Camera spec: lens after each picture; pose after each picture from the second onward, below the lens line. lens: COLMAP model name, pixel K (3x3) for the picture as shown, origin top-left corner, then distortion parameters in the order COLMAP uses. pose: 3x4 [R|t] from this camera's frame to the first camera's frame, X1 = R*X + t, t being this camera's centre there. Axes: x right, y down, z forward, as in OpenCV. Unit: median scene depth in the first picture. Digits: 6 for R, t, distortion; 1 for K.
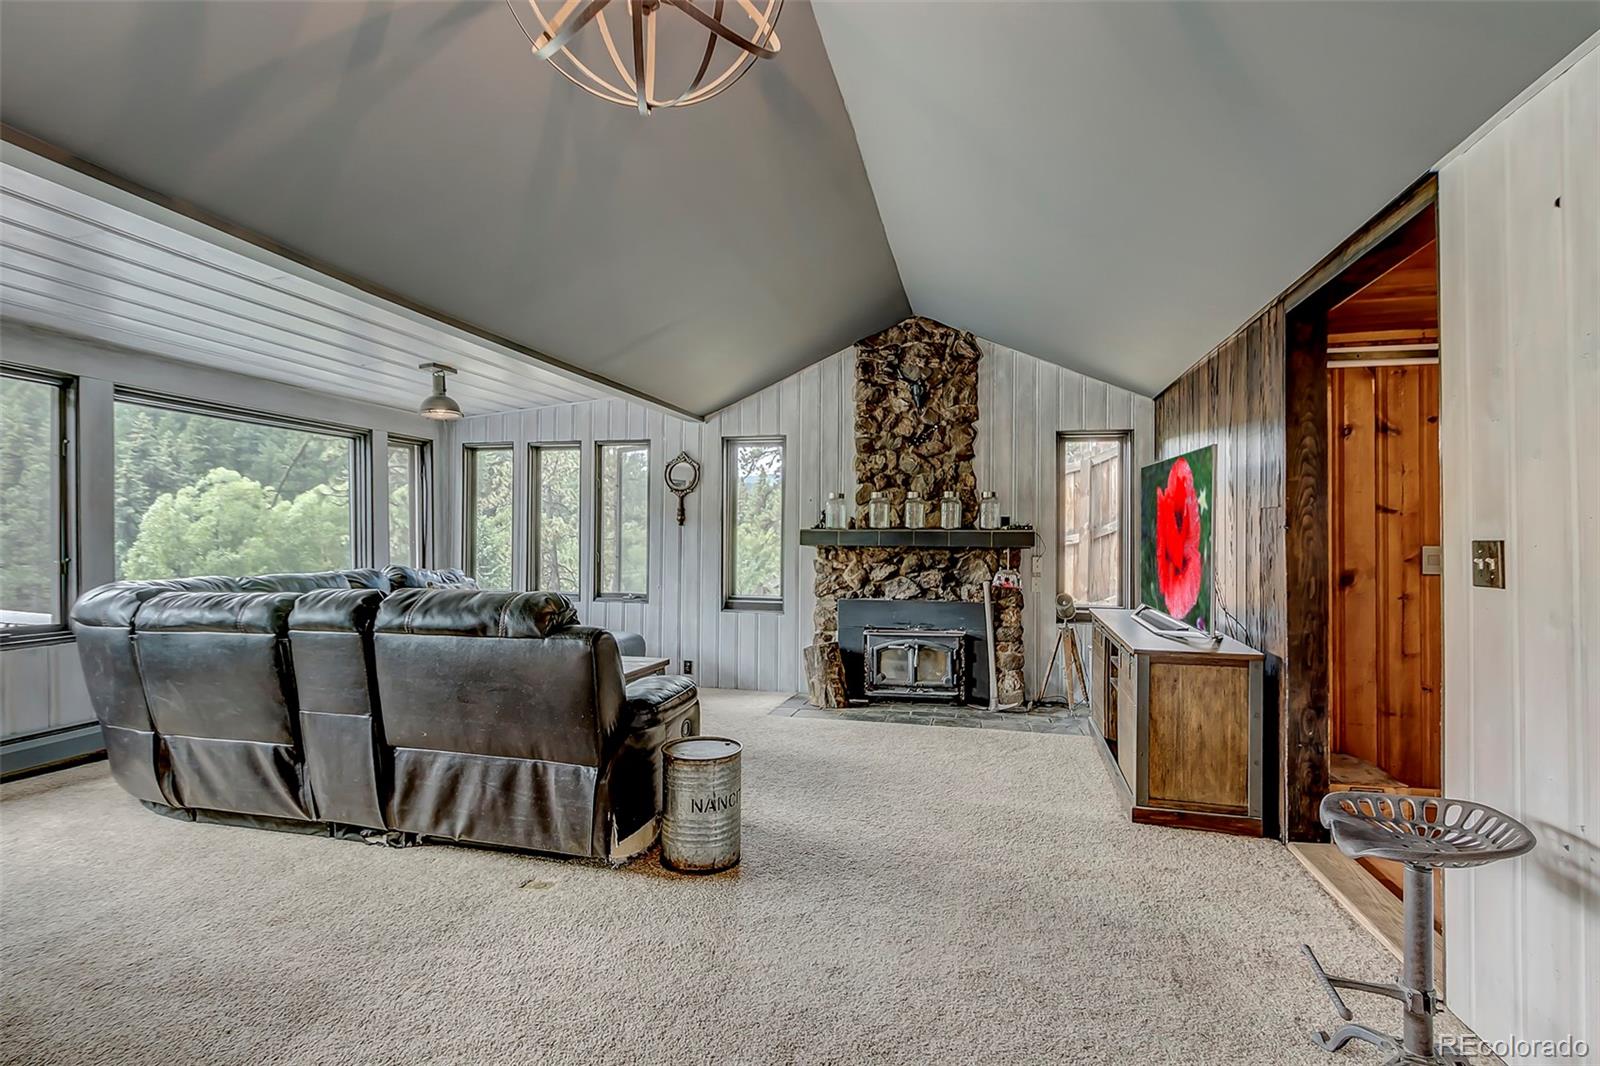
lens RADIAL K [[760.4, 0, 800.0], [0, 760.4, 533.0], [0, 0, 1]] dist [-0.014890, 0.000315]
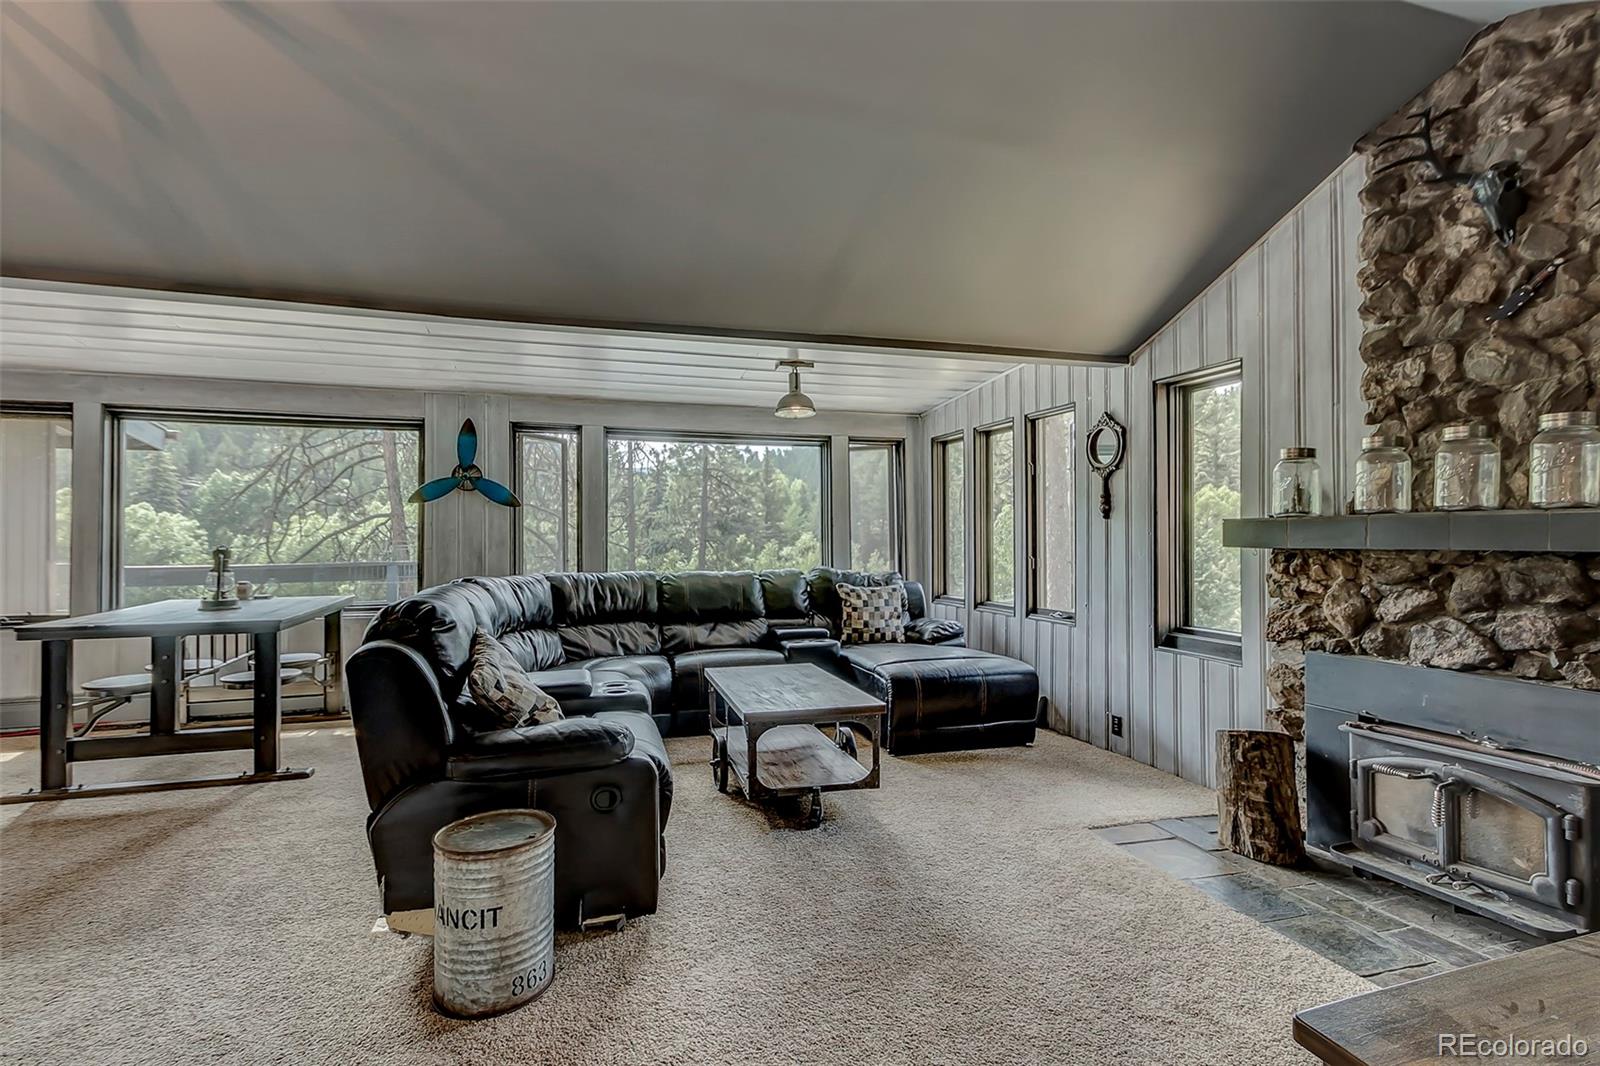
lens RADIAL K [[758.5, 0, 797.0], [0, 758.5, 528.1], [0, 0, 1]] dist [-0.000245, 0.001065]
pose [[0.520619, -0.018944, -0.853579, 0.311686], [0.010418, 0.999820, -0.015836, 0.007389], [0.853725, -0.000648, 0.520723, 0.429446]]
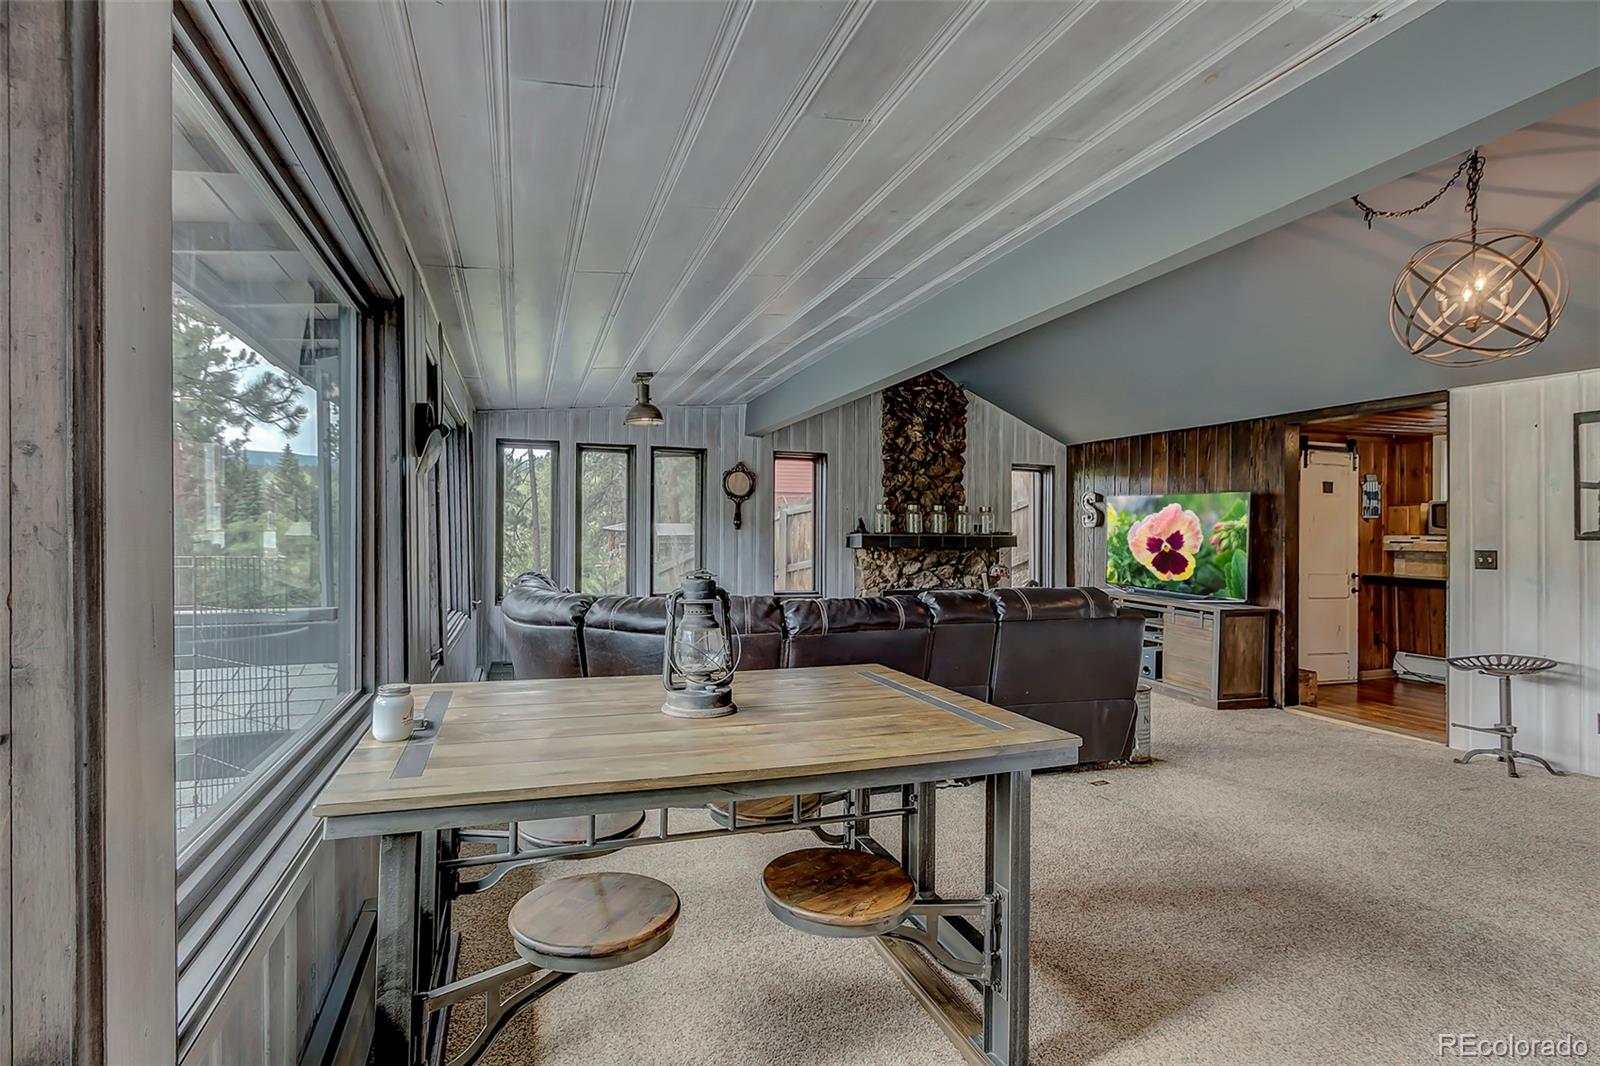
lens RADIAL K [[758.5, 0, 797.0], [0, 758.5, 528.1], [0, 0, 1]] dist [-0.000245, 0.001065]
pose [[0.828807, 0.003041, 0.559526, -0.747771], [-0.007693, 0.999953, 0.005961, -0.020446], [-0.559482, -0.009245, 0.828791, 0.059987]]
